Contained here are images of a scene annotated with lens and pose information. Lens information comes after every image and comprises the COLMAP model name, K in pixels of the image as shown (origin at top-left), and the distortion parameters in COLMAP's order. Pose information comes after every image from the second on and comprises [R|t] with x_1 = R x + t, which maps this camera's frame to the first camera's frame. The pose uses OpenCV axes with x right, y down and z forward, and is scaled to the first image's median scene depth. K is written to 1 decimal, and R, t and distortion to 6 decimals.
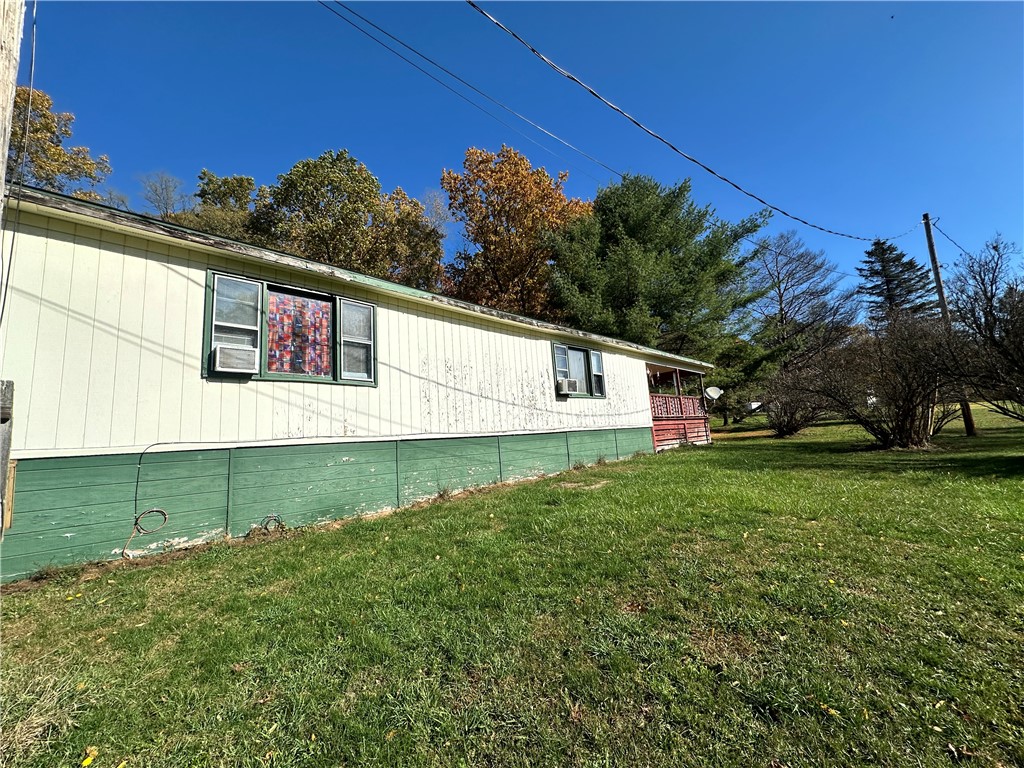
lens RADIAL K [[406.3, 0, 514.8], [0, 406.3, 383.5], [0, 0, 1]] dist [-0.004107, 0.001060]
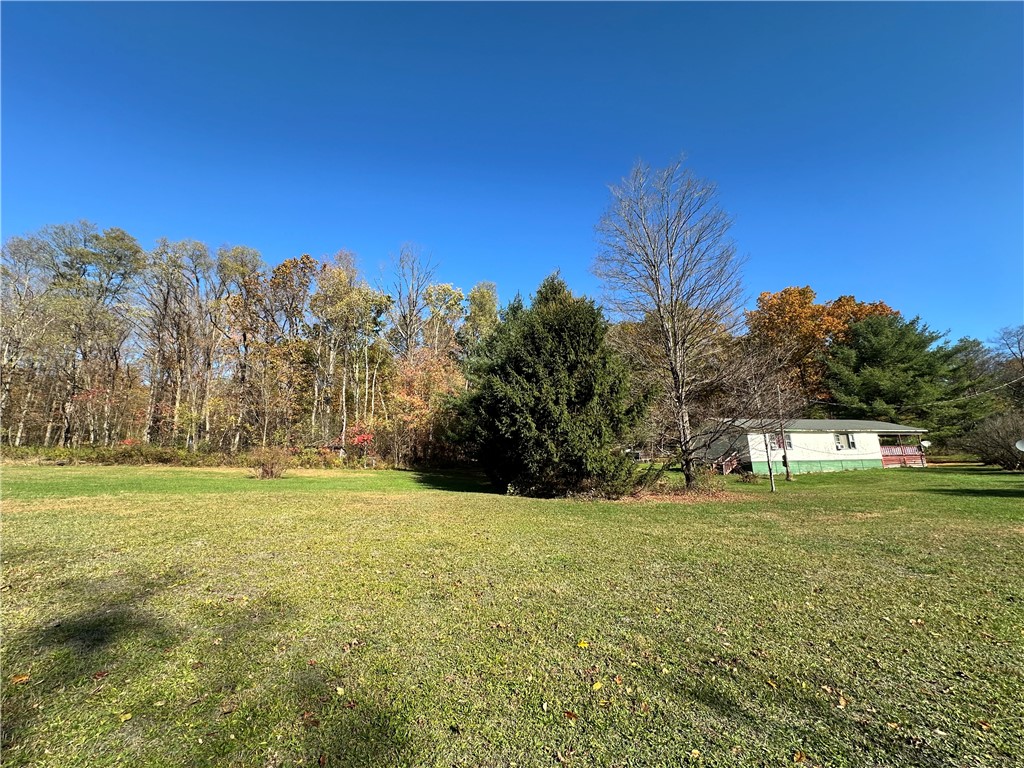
lens RADIAL K [[406.3, 0, 507.3], [0, 406.3, 381.2], [0, 0, 1]] dist [-0.004107, 0.001060]
pose [[0.849407, -0.064718, -0.523755, -0.383503], [0.037146, 0.997323, -0.062992, -0.384206], [0.526429, 0.034050, 0.849537, -3.033198]]
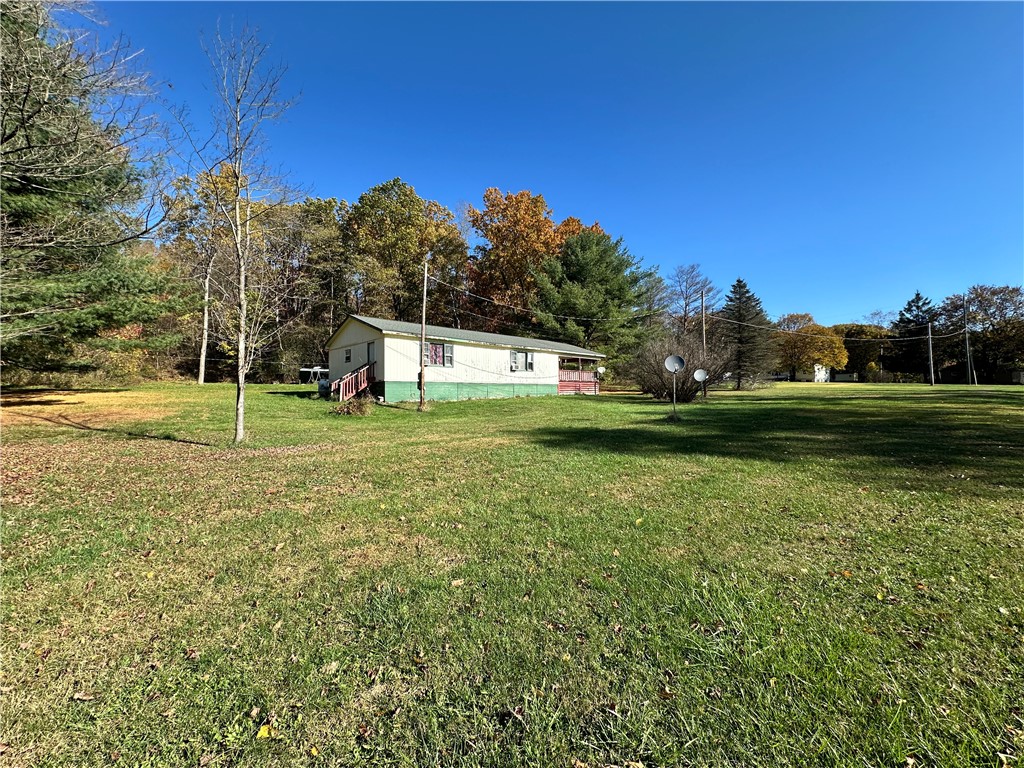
lens RADIAL K [[406.3, 0, 509.2], [0, 406.3, 377.9], [0, 0, 1]] dist [-0.004107, 0.001060]
pose [[0.997249, 0.064477, -0.036555, 0.171187], [-0.060228, 0.992397, 0.107337, -0.185141], [0.043197, -0.104840, 0.993550, -1.493727]]
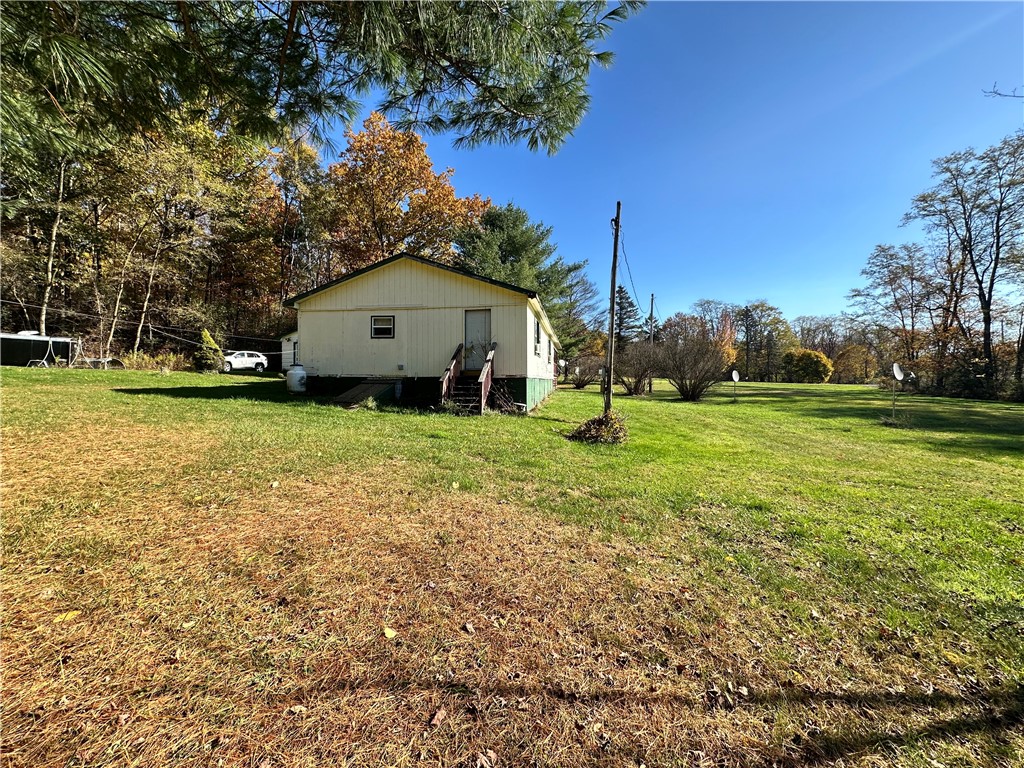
lens RADIAL K [[406.3, 0, 512.2], [0, 406.3, 381.2], [0, 0, 1]] dist [-0.004107, 0.001060]
pose [[0.819693, 0.071327, 0.568345, -1.083428], [-0.139895, 0.987099, 0.077882, -0.013219], [-0.555458, -0.143348, 0.819096, -0.593476]]
